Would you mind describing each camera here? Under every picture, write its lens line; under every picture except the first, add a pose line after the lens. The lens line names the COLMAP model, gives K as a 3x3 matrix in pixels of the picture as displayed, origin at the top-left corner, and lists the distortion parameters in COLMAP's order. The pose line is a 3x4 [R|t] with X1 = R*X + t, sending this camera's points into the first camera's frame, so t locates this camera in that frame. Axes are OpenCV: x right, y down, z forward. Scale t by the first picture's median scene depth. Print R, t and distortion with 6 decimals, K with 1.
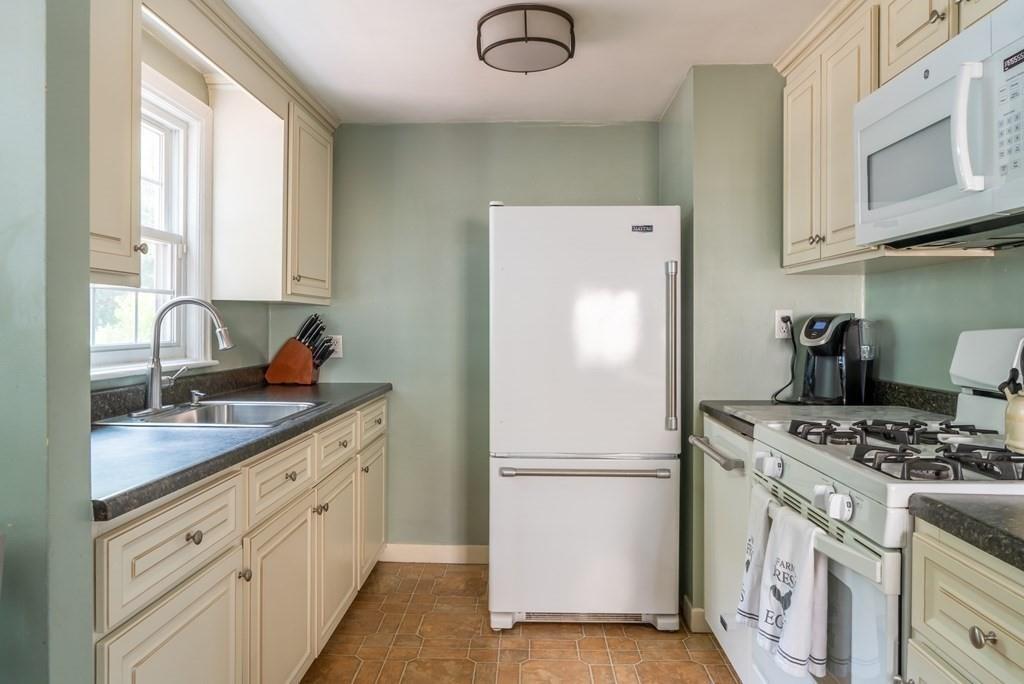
lens RADIAL K [[698.8, 0, 512.0], [0, 698.8, 342.0], [0, 0, 1]] dist [0.003699, 0.000792]
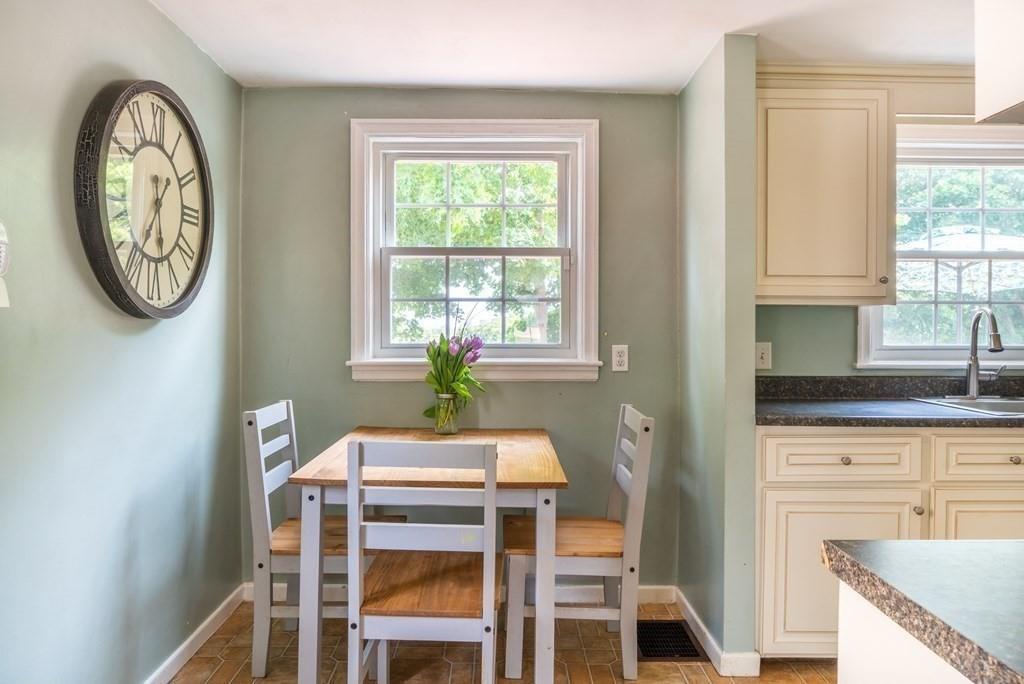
lens RADIAL K [[698.8, 0, 512.0], [0, 698.8, 342.0], [0, 0, 1]] dist [0.003699, 0.000792]
pose [[0.042973, 0.026211, -0.998732, 0.753097], [-0.027352, 0.999312, 0.025049, -0.013882], [0.998702, 0.026241, 0.043661, 0.085912]]
